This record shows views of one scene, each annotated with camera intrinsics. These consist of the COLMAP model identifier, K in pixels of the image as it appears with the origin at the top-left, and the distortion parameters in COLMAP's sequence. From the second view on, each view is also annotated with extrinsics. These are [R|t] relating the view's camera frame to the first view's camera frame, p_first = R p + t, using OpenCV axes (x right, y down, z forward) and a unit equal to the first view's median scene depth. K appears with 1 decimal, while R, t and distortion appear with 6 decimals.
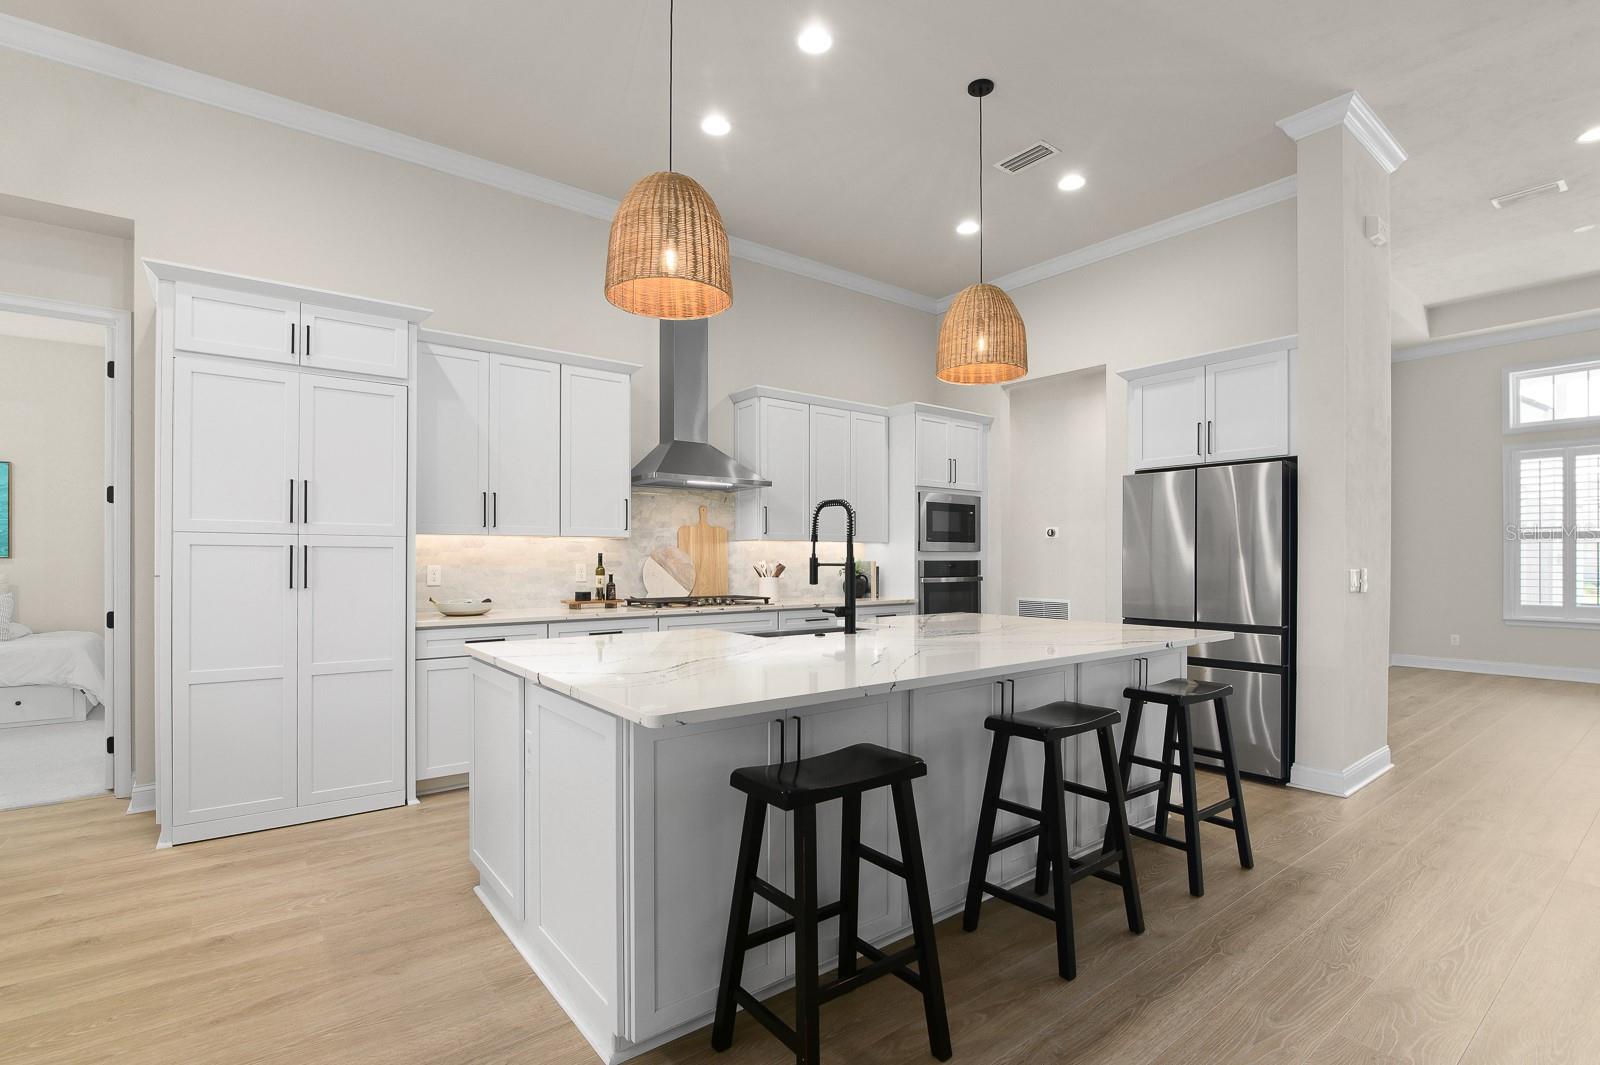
lens RADIAL K [[739.6, 0, 792.8], [0, 739.6, 558.9], [0, 0, 1]] dist [-0.021589, 0.003474]
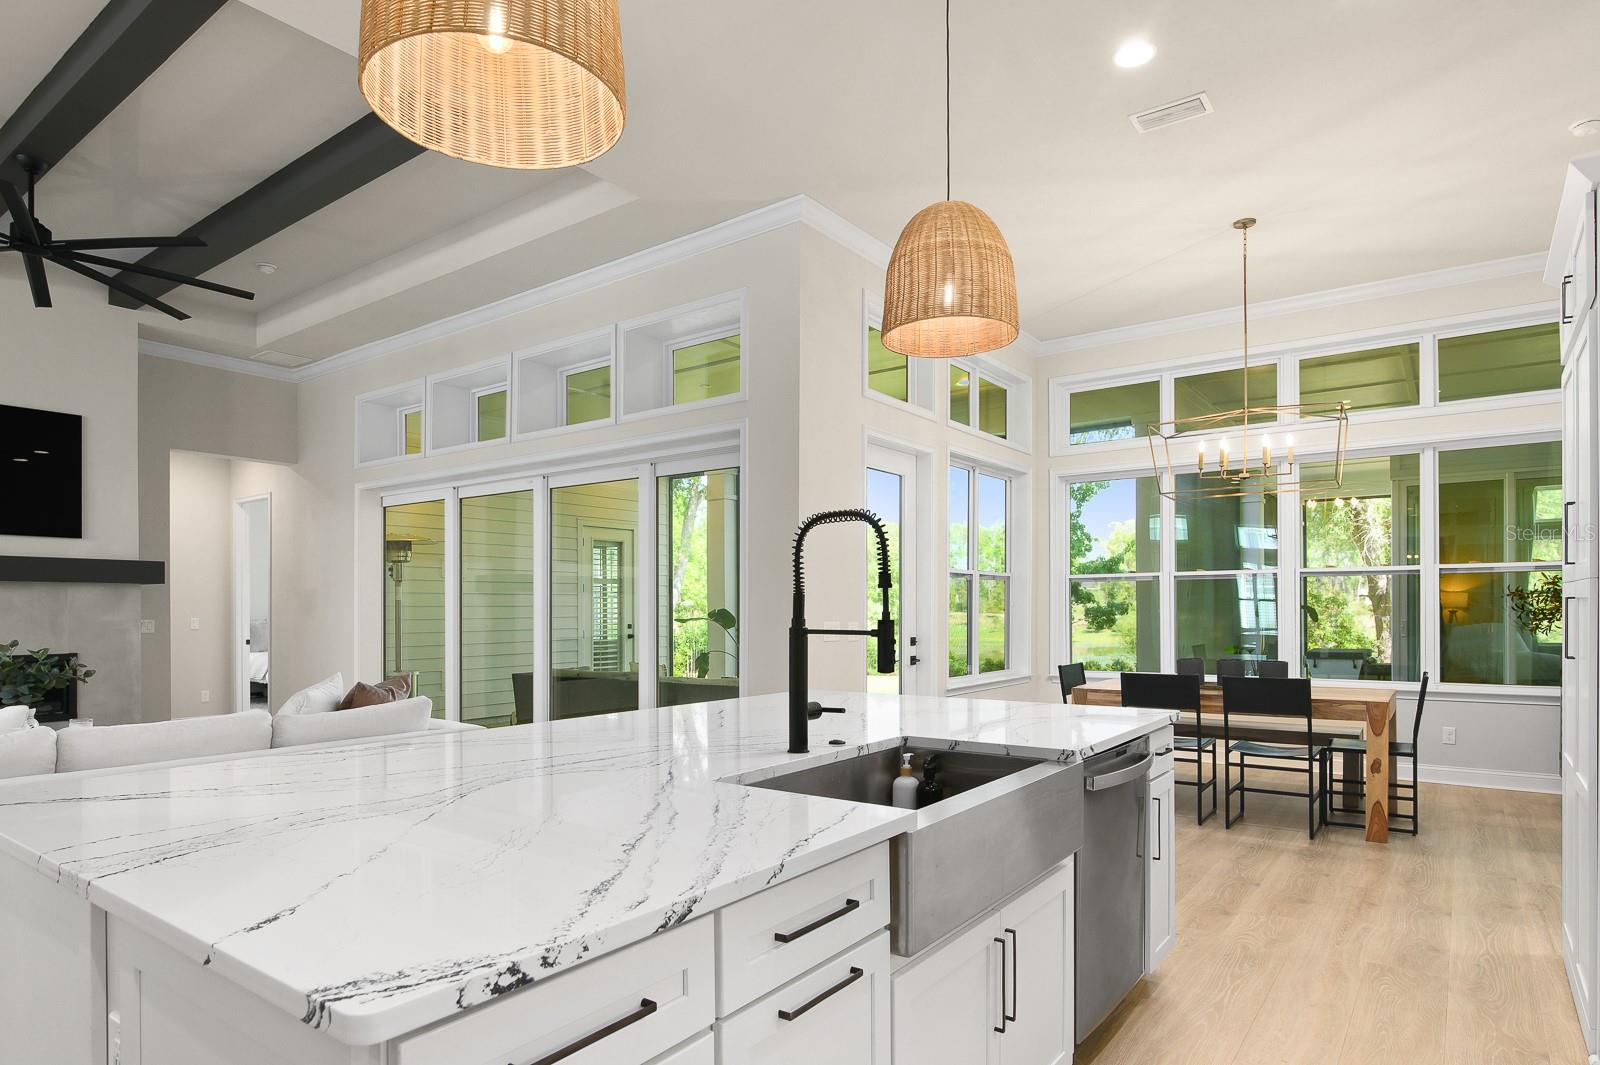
lens RADIAL K [[905.2, 0, 804.5], [0, 905.2, 604.4], [0, 0, 1]] dist [-0.004289, -0.004304]
pose [[-0.955950, 0.000879, -0.293527, 0.193368], [0.002665, 0.999980, -0.005685, -0.005311], [0.293516, -0.006216, -0.955934, 1.158837]]
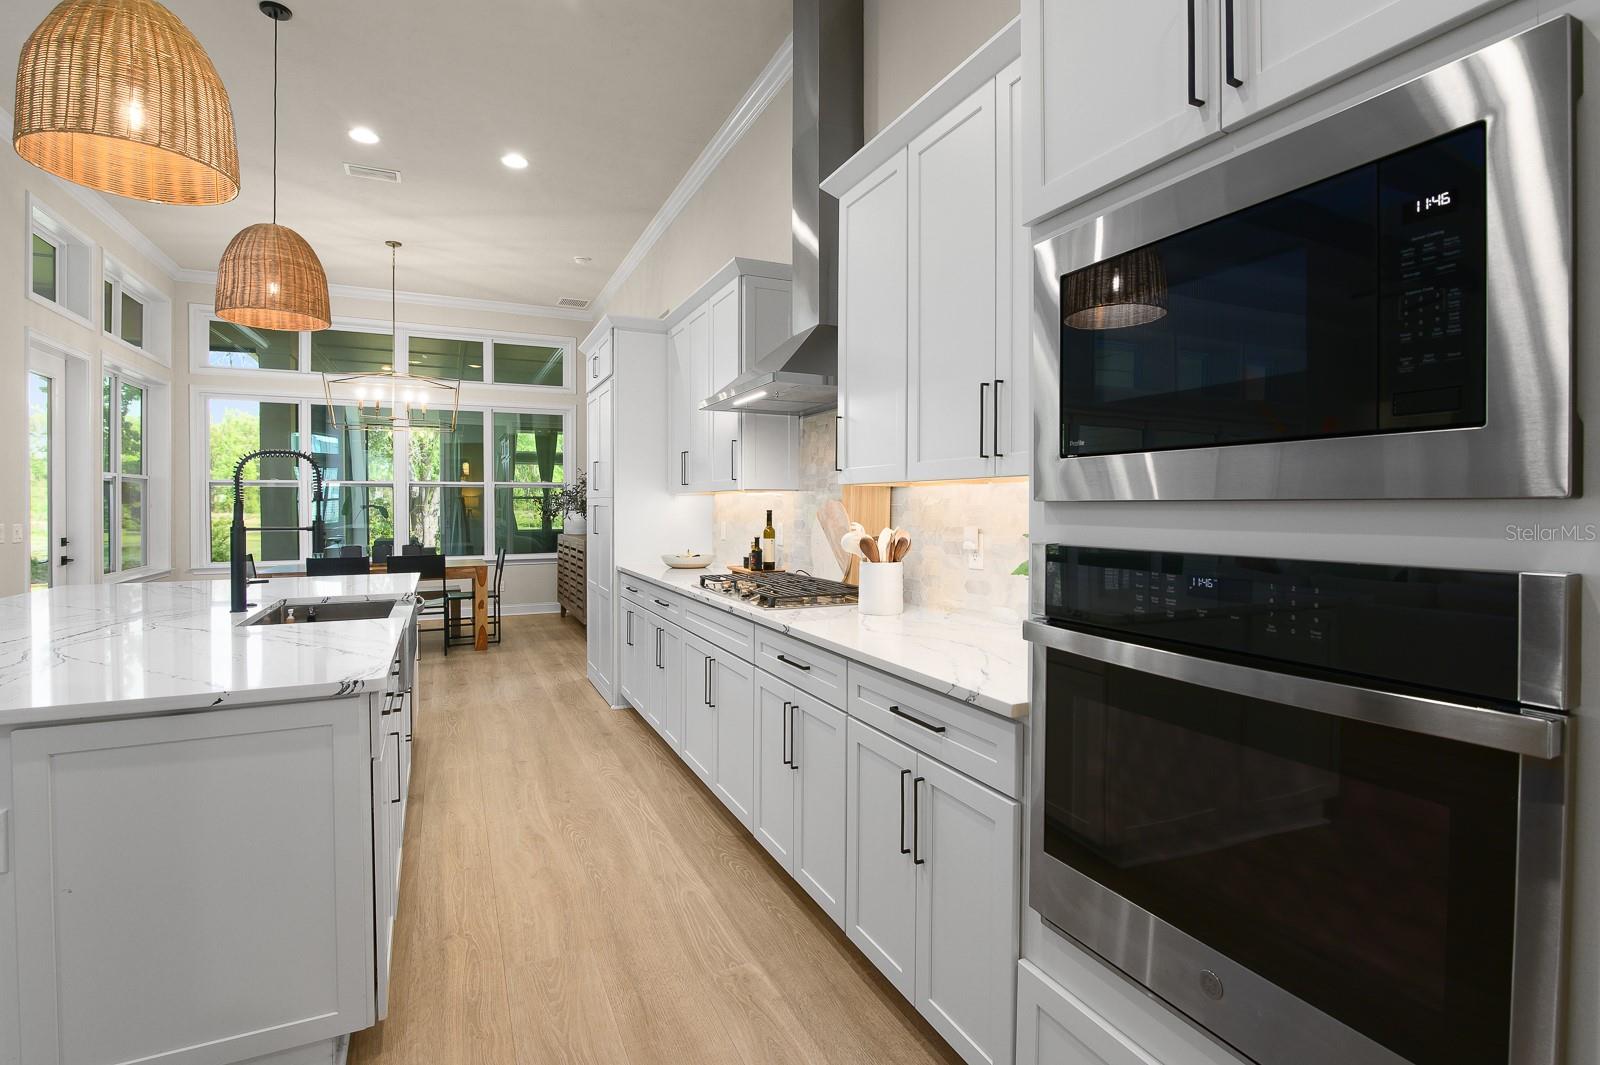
lens RADIAL K [[739.6, 0, 809.2], [0, 739.6, 516.2], [0, 0, 1]] dist [-0.021589, 0.003474]
pose [[-0.185511, 0.010625, -0.982585, 0.525380], [-0.002056, 0.999935, 0.011201, -0.010789], [0.982640, 0.004098, -0.185477, 1.236164]]
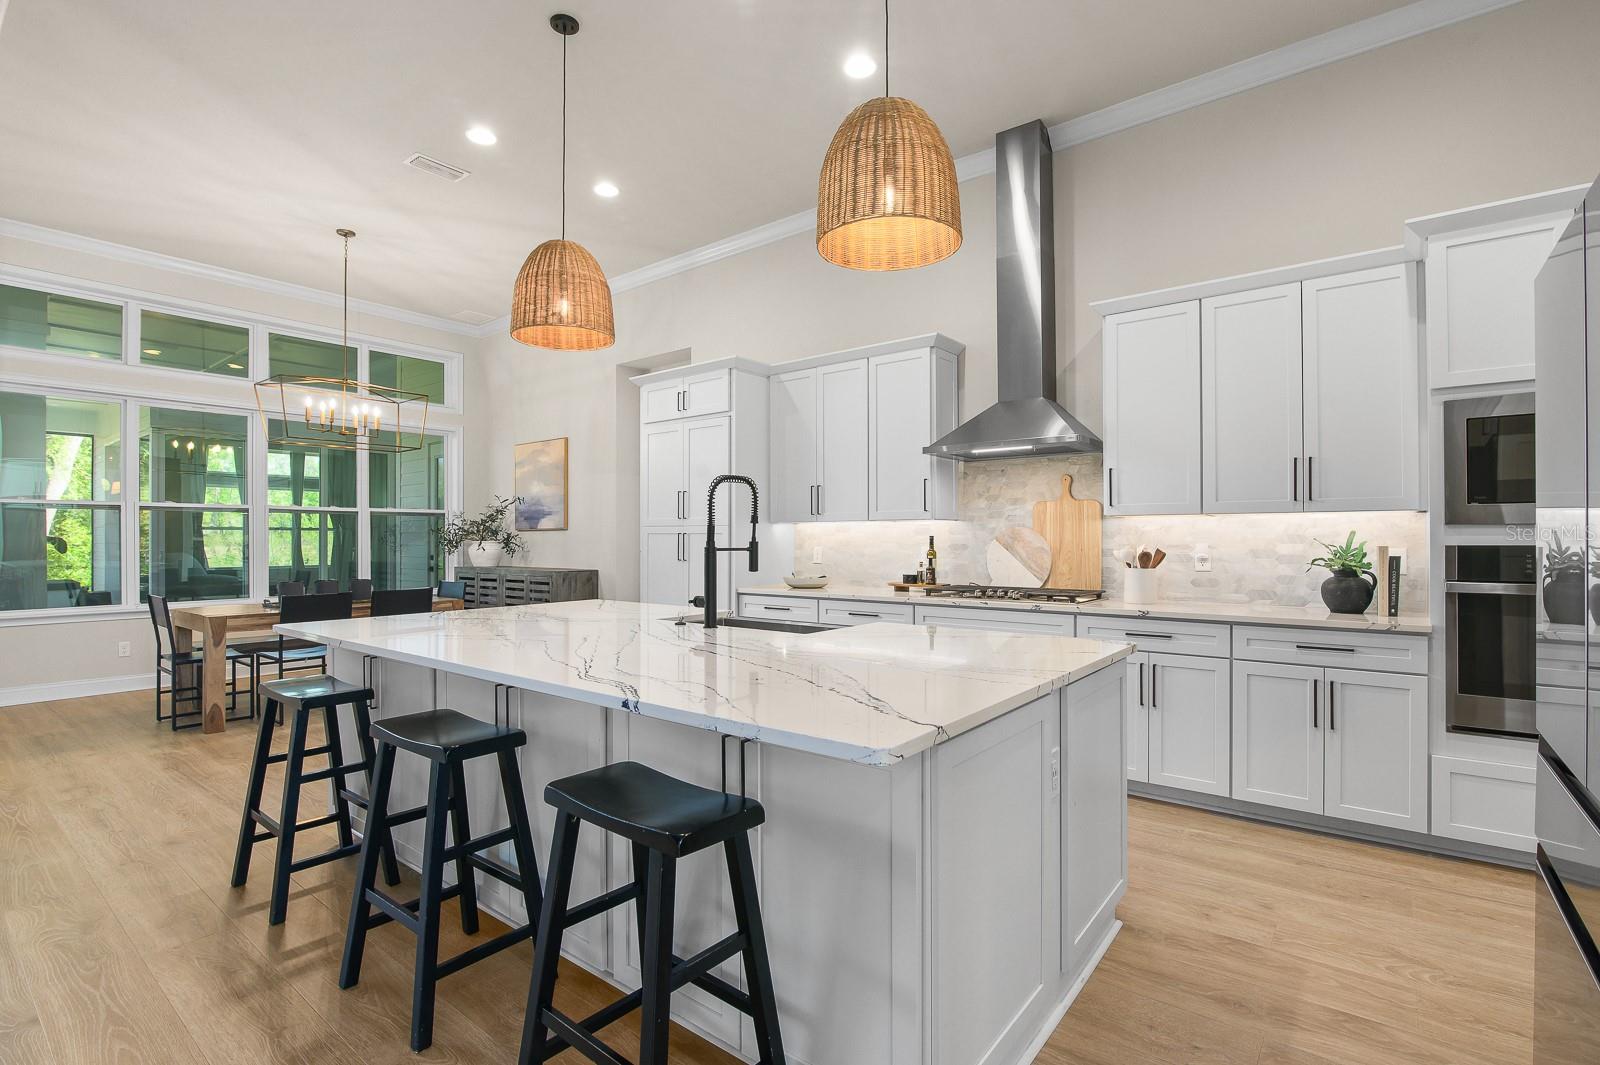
lens RADIAL K [[739.6, 0, 809.7], [0, 739.6, 538.6], [0, 0, 1]] dist [-0.021589, 0.003474]
pose [[0.254234, -0.003827, -0.967135, 0.661814], [-0.000174, 0.999992, -0.004003, -0.000305], [0.967143, 0.001186, 0.254232, 0.623456]]
